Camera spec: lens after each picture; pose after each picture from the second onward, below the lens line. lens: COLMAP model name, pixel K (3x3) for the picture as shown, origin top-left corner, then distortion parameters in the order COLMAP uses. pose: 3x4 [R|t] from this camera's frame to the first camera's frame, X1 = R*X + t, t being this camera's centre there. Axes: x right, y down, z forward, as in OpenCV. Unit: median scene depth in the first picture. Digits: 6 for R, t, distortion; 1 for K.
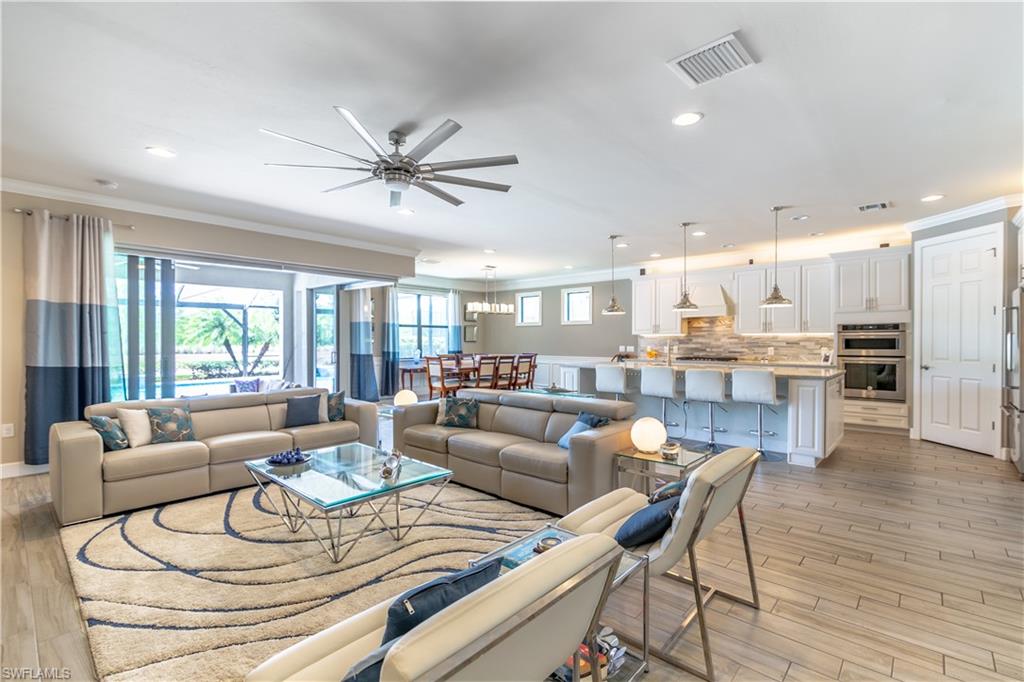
lens RADIAL K [[464.1, 0, 516.2], [0, 464.1, 341.9], [0, 0, 1]] dist [-0.002134, -0.000585]
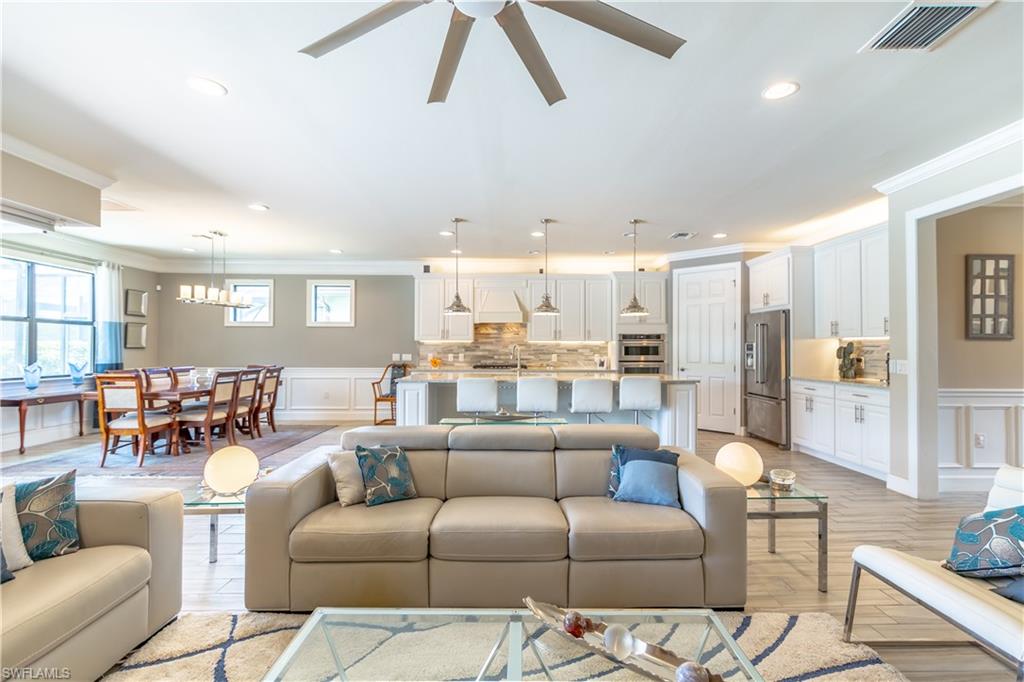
lens RADIAL K [[463.3, 0, 517.9], [0, 463.3, 343.7], [0, 0, 1]] dist [0.001945, -0.000759]
pose [[0.728433, 0.008836, 0.685060, -0.218495], [-0.001044, 0.999930, -0.011788, 0.000099], [-0.685116, 0.007872, 0.728392, 0.268488]]
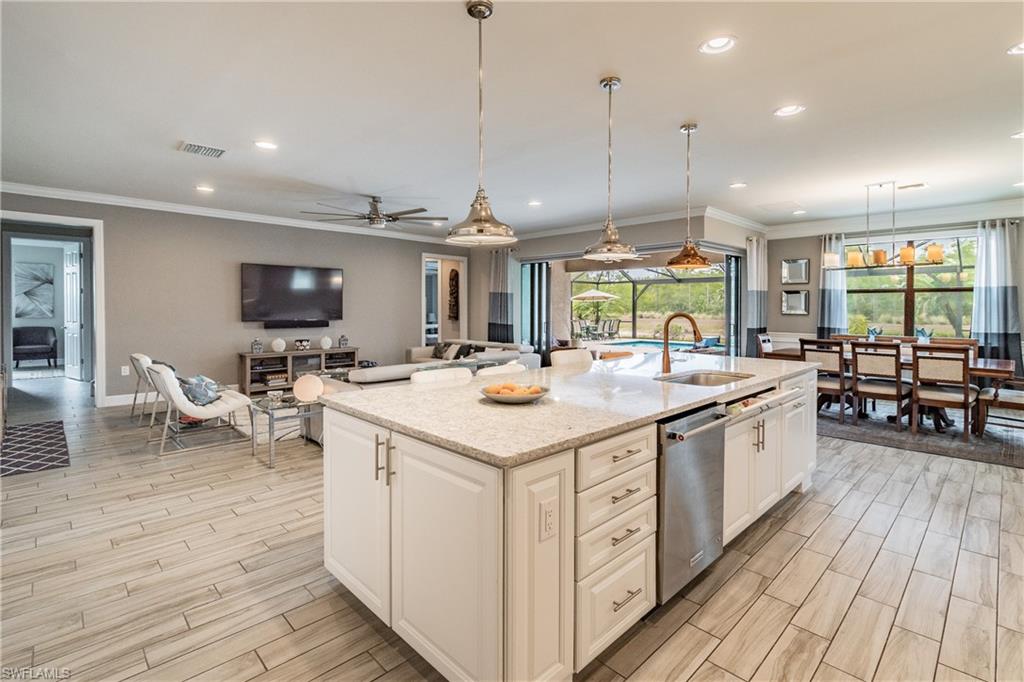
lens RADIAL K [[465.2, 0, 515.9], [0, 465.2, 312.1], [0, 0, 1]] dist [0.009214, -0.000502]
pose [[-0.069831, 0.007647, -0.997530, 0.616492], [-0.005252, 0.999954, 0.008033, -0.008917], [0.997545, 0.005800, -0.069788, 0.672573]]
